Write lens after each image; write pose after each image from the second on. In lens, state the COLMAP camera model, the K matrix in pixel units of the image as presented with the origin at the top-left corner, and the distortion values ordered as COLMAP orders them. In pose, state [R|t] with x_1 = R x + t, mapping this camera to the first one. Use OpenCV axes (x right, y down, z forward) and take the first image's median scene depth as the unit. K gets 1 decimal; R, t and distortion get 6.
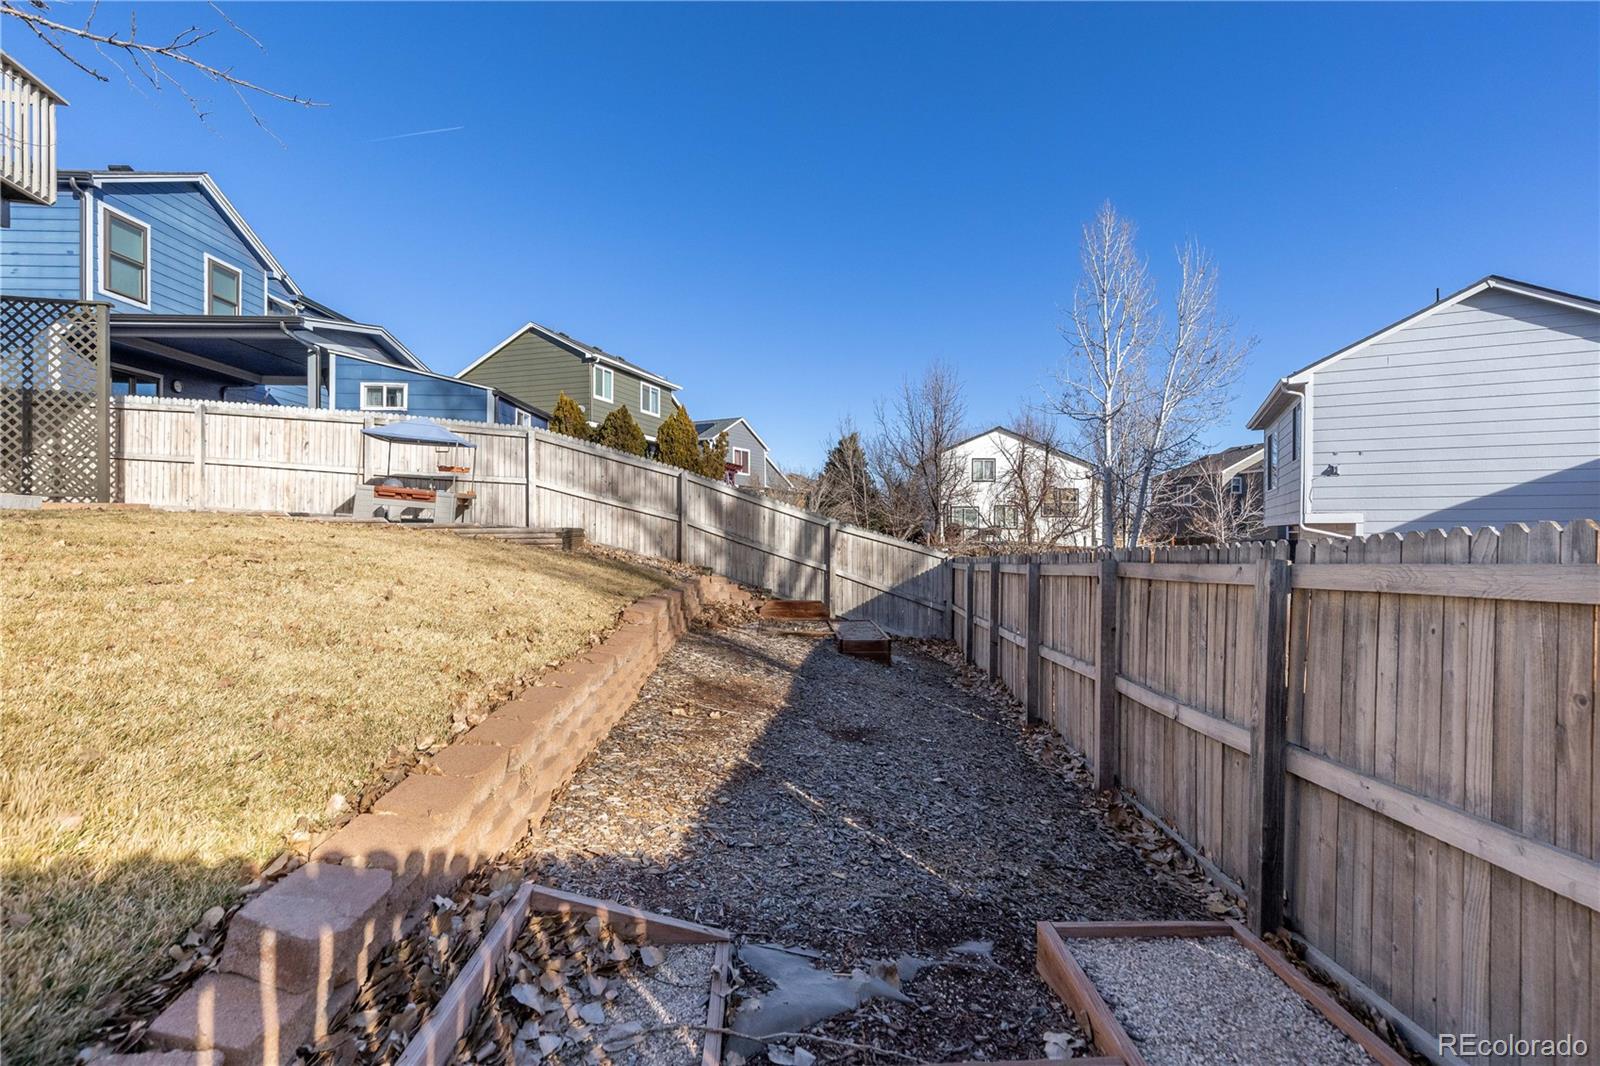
lens RADIAL K [[728.9, 0, 800.6], [0, 728.9, 533.2], [0, 0, 1]] dist [0.004908, -0.000372]
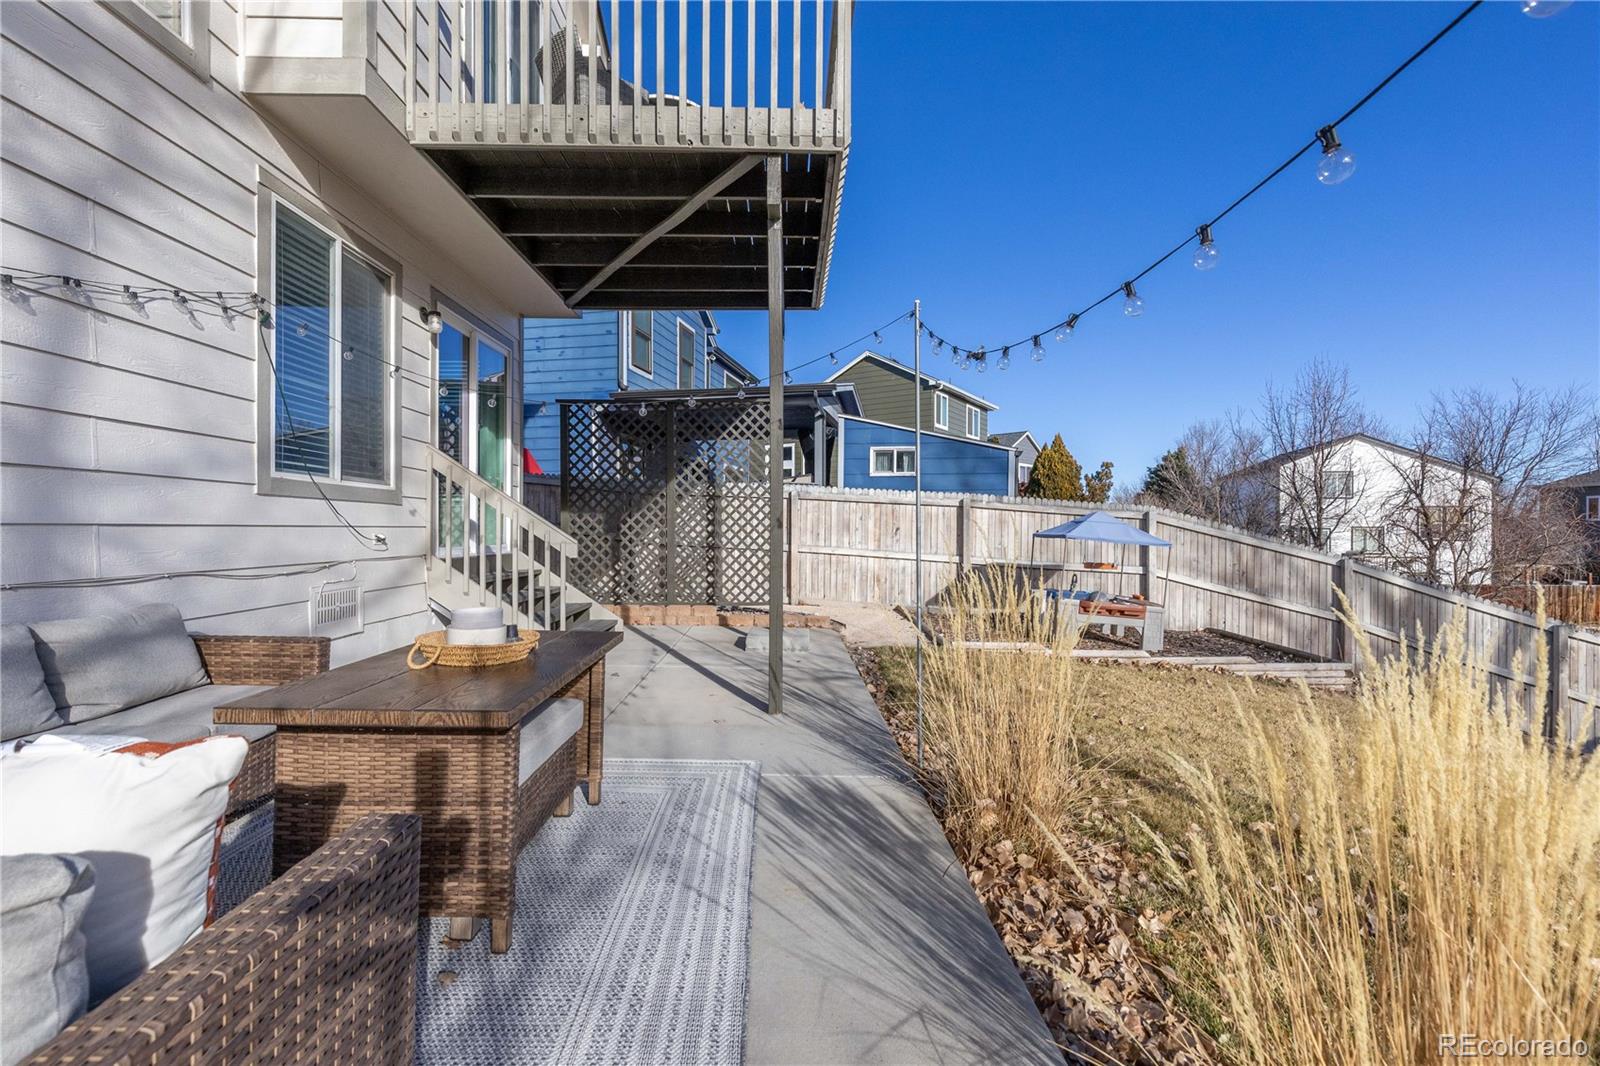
lens RADIAL K [[728.9, 0, 796.1], [0, 728.9, 531.4], [0, 0, 1]] dist [0.004908, -0.000372]
pose [[0.969427, 0.000706, -0.245378, -0.547341], [-0.001062, 0.999999, -0.001321, -0.113085], [0.245377, 0.001541, 0.969426, 0.073969]]
